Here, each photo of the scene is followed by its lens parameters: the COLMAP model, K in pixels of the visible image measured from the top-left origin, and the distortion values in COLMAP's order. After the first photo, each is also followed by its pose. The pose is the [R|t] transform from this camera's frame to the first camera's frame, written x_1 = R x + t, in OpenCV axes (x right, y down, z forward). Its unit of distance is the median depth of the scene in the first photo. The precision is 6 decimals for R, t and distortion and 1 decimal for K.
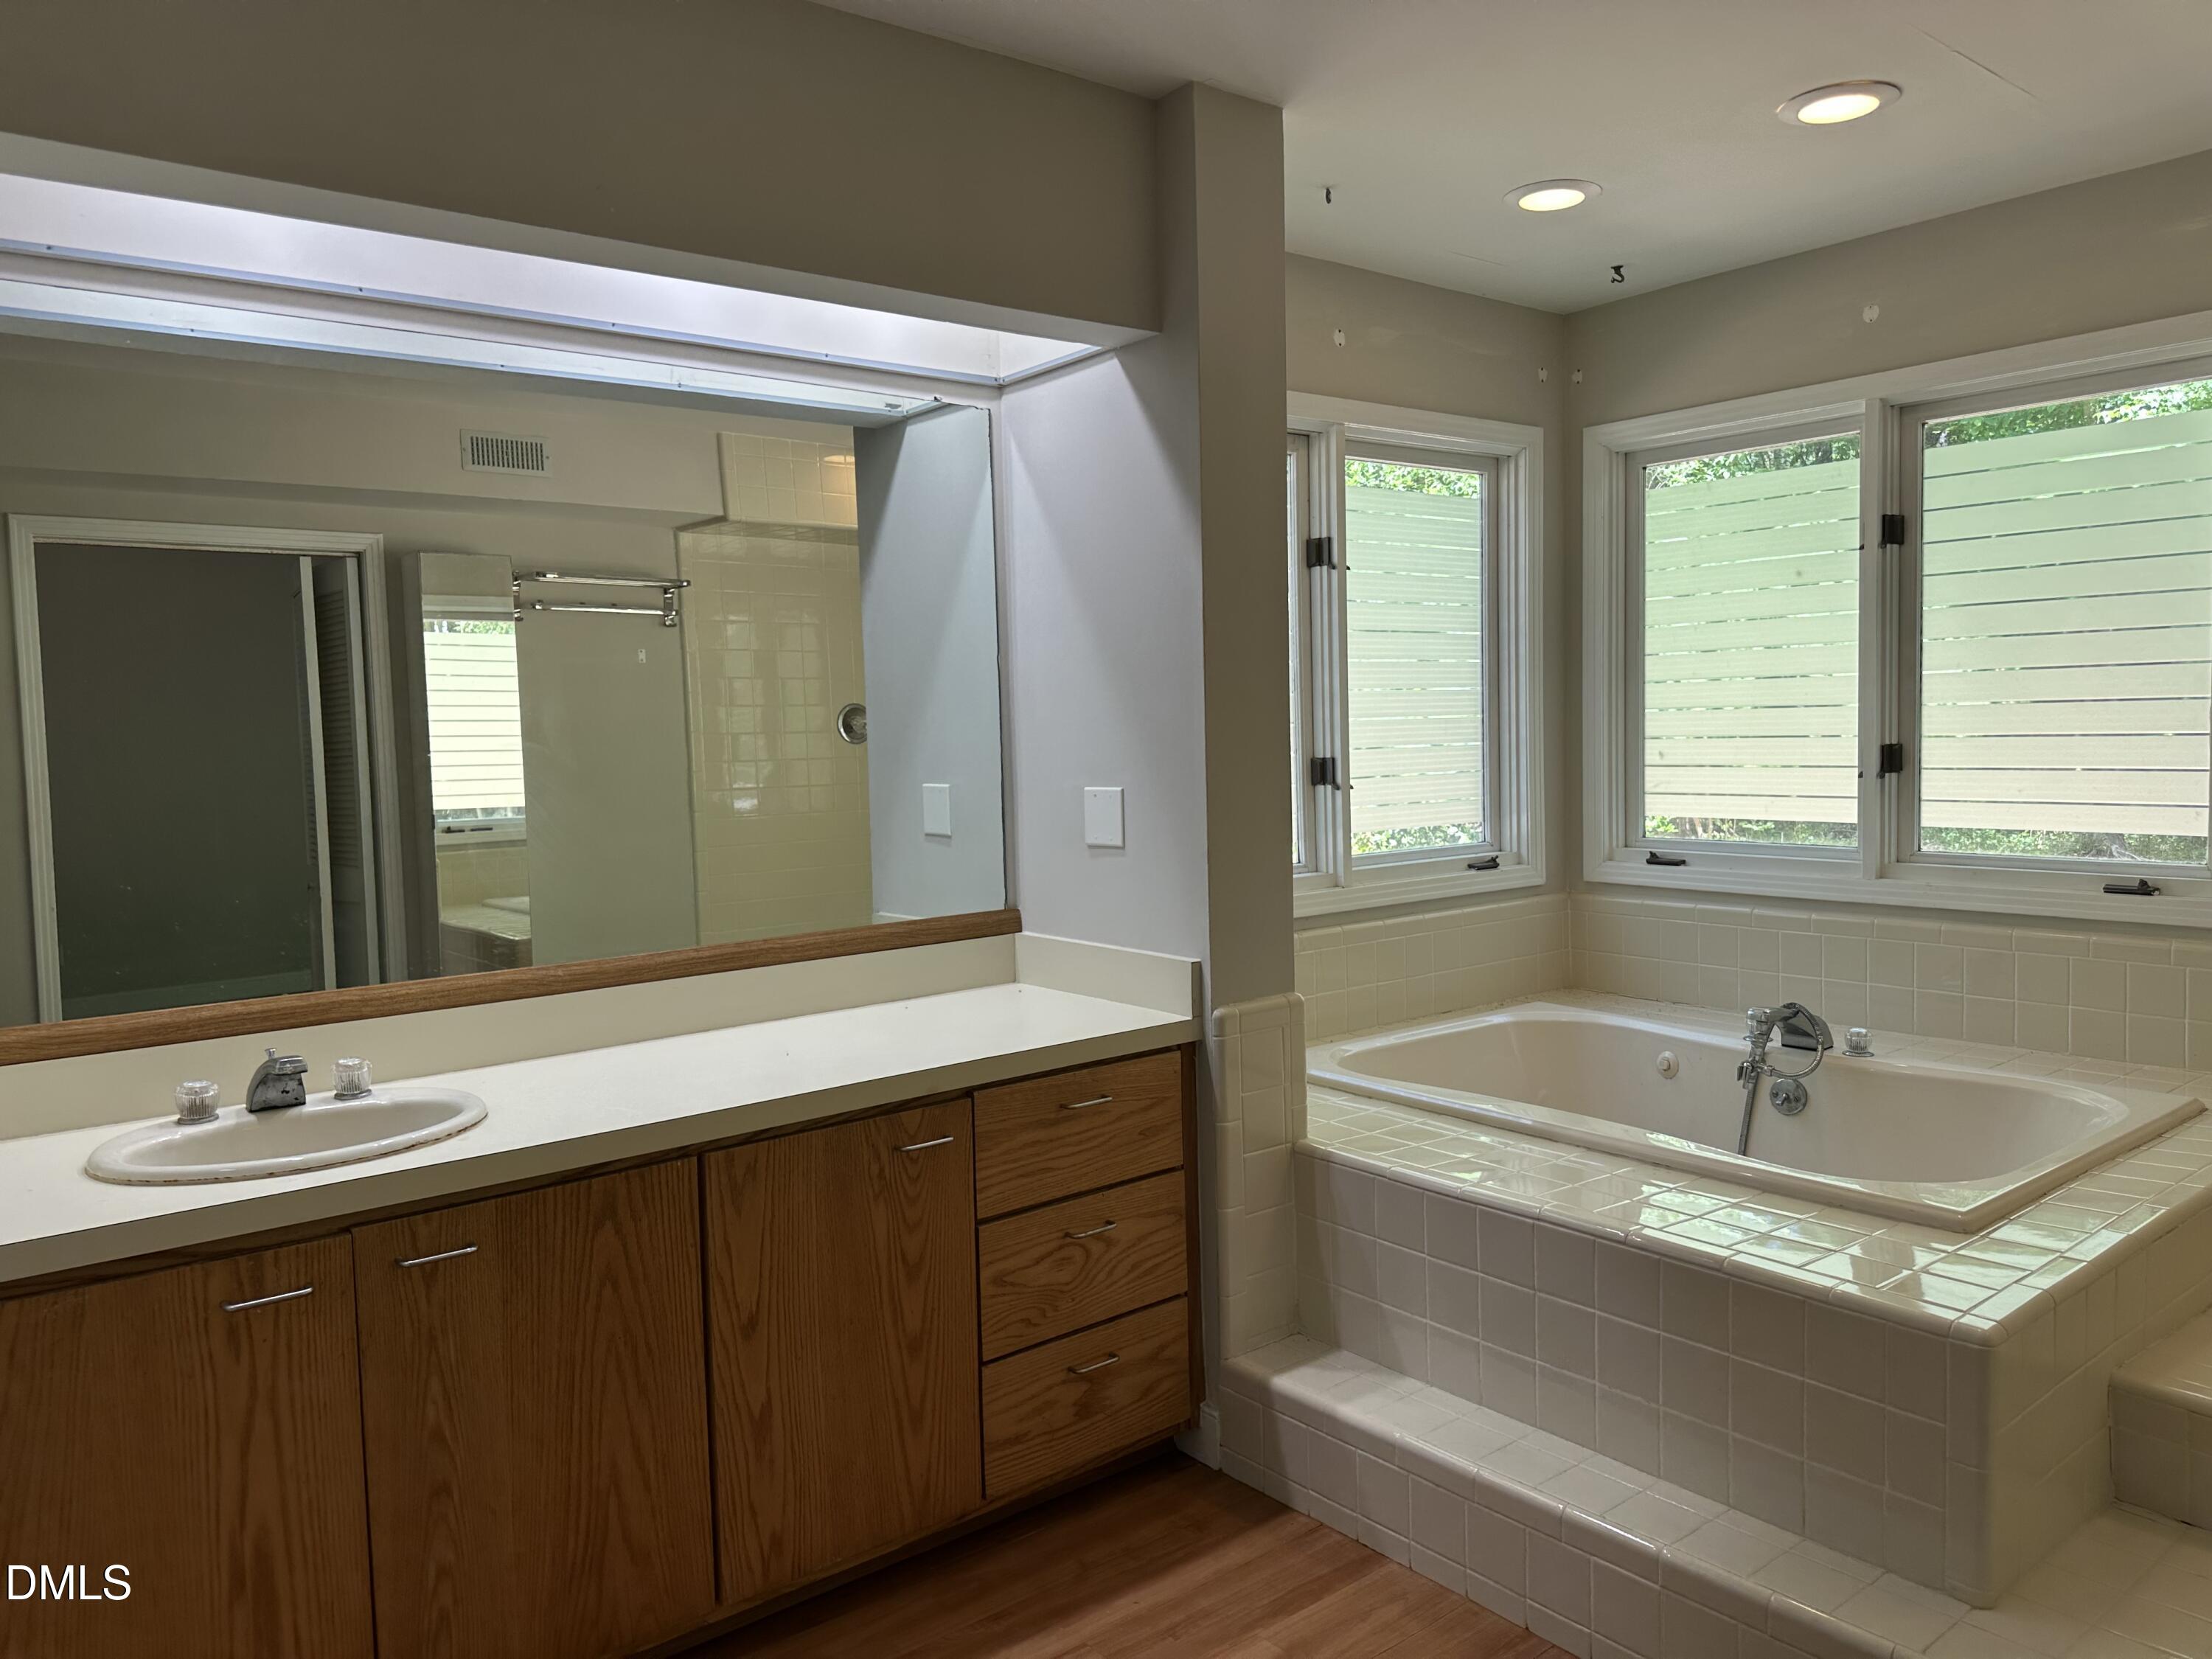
lens RADIAL K [[1537.0, 0, 1106.0], [0, 1537.0, 829.5], [0, 0, 1]] dist [-0.105304, -0.002838]
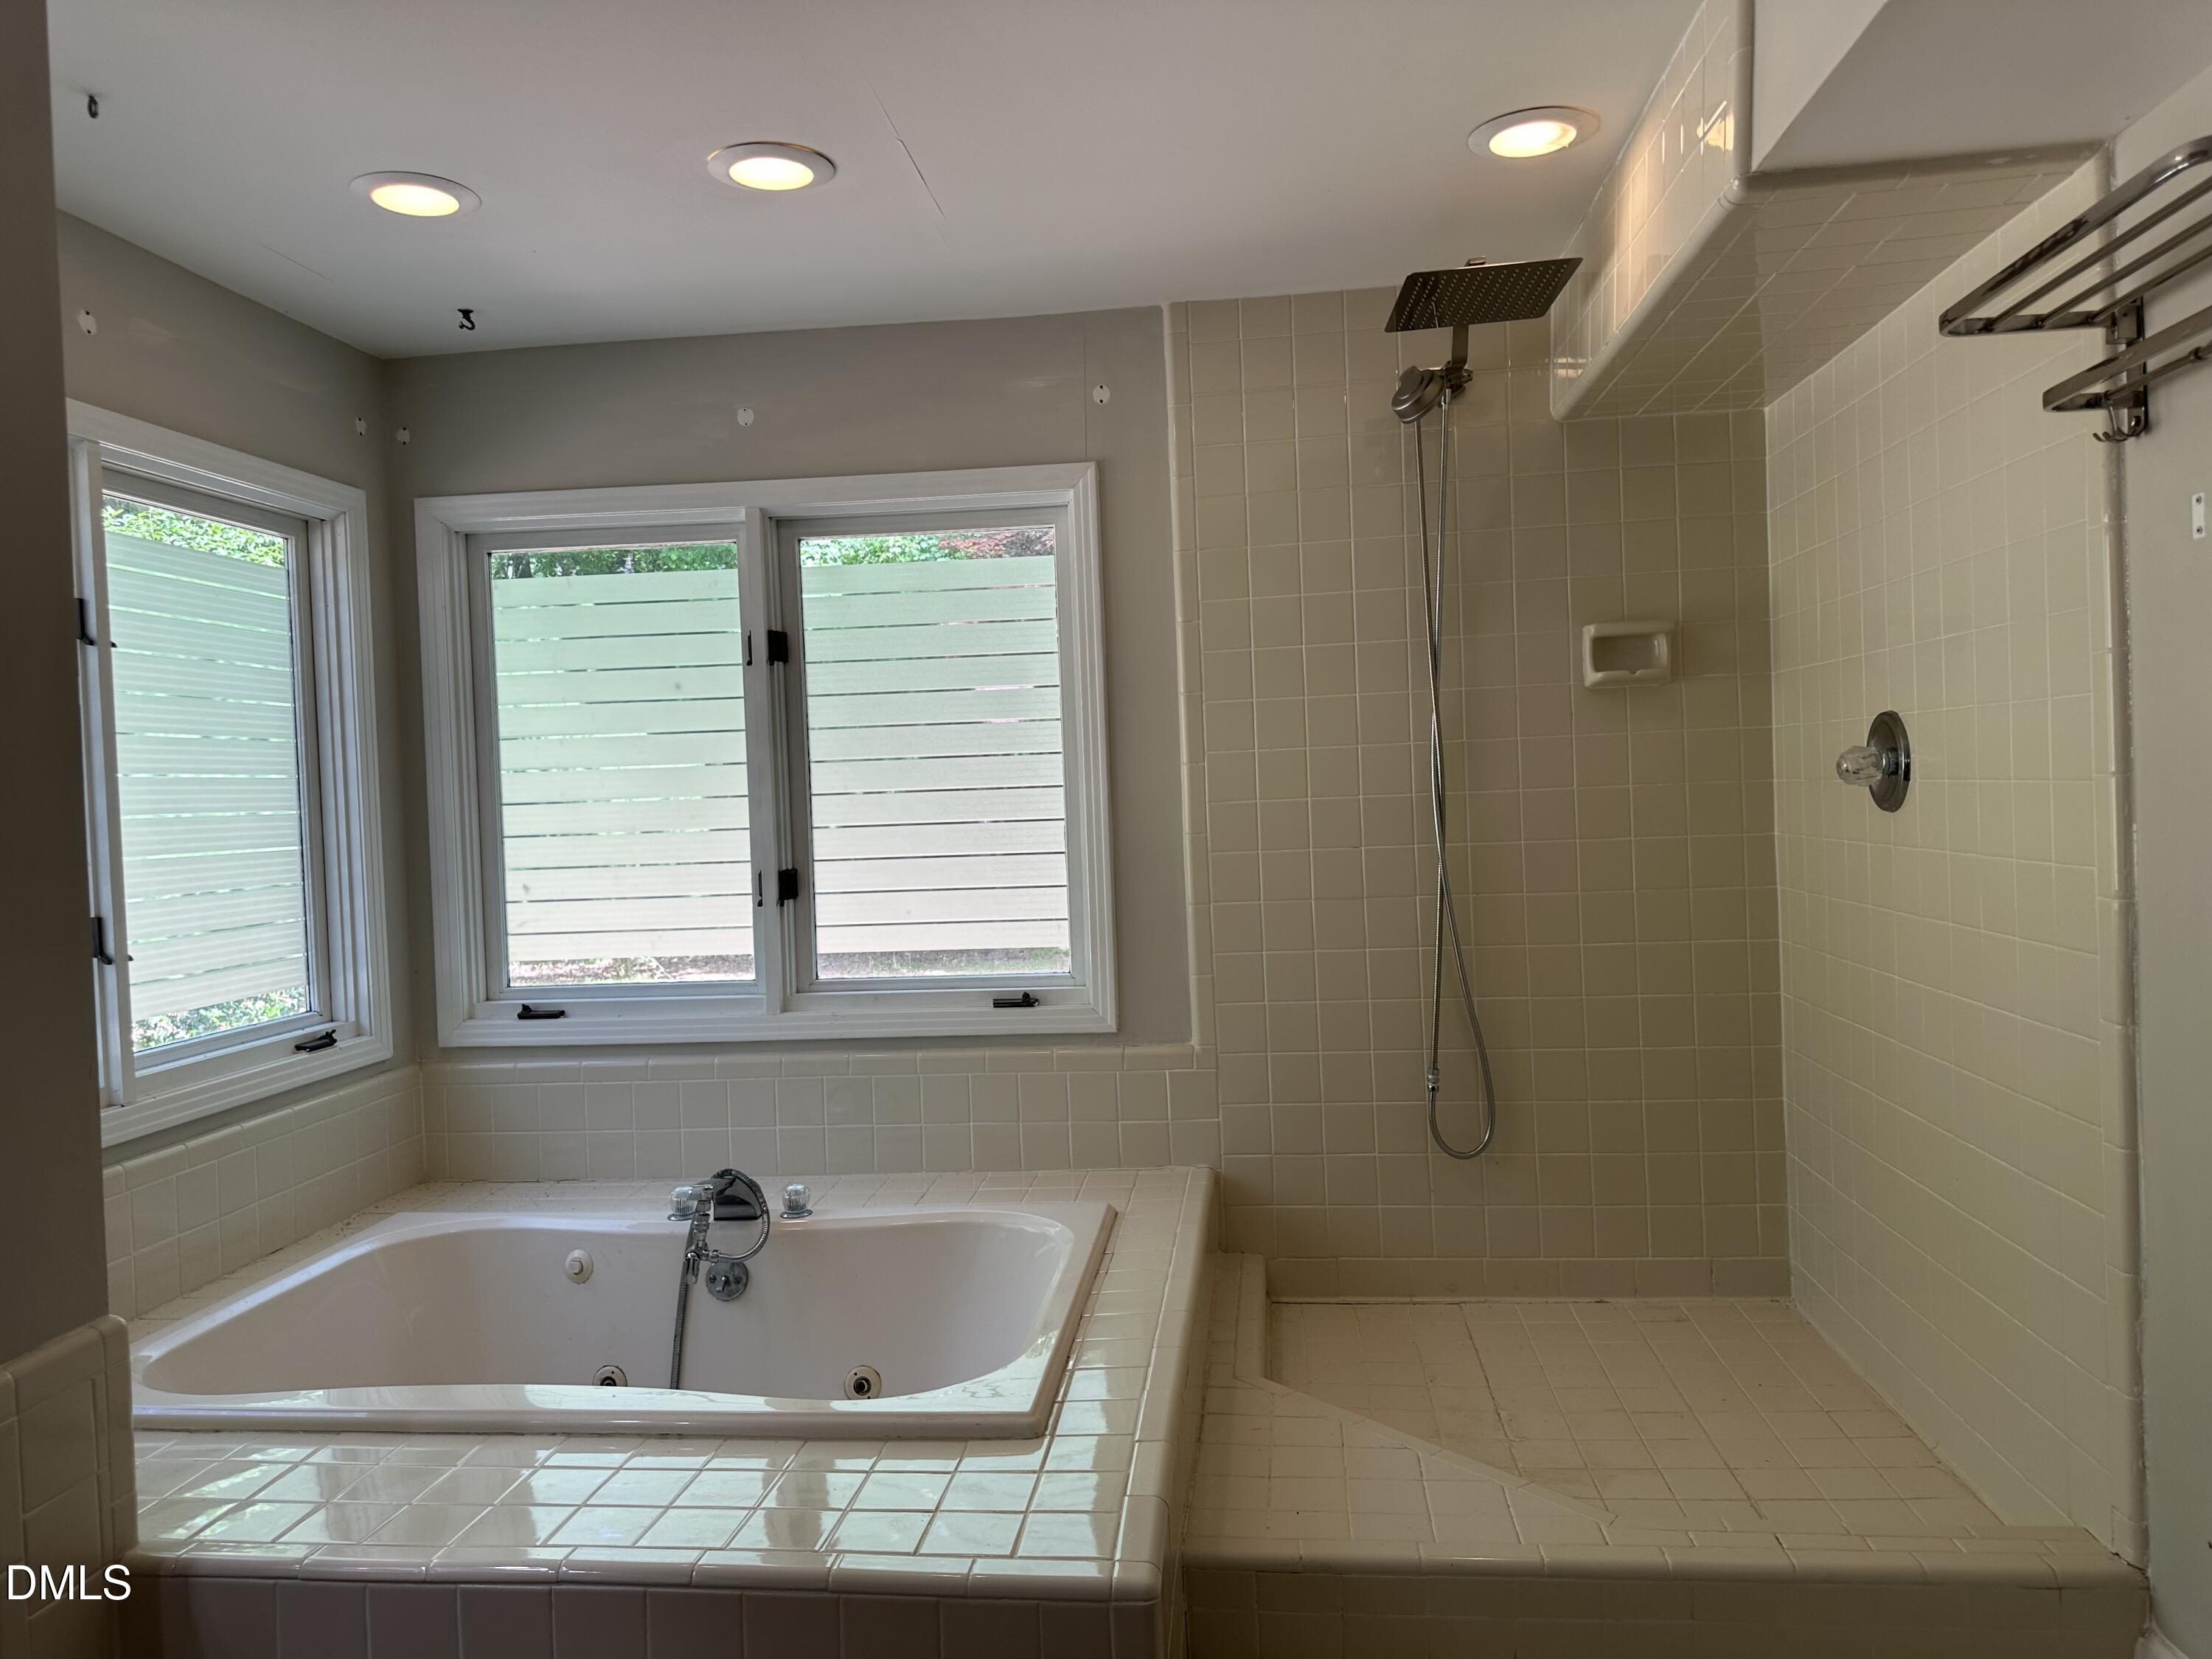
lens RADIAL K [[1525.3, 0, 1106.8], [0, 1525.3, 813.9], [0, 0, 1]] dist [0.079786, -0.089976]
pose [[0.702248, 0.002498, 0.711928, -0.026257], [0.056189, 0.996680, -0.058922, -0.023307], [-0.709712, 0.081381, 0.699776, 0.164904]]
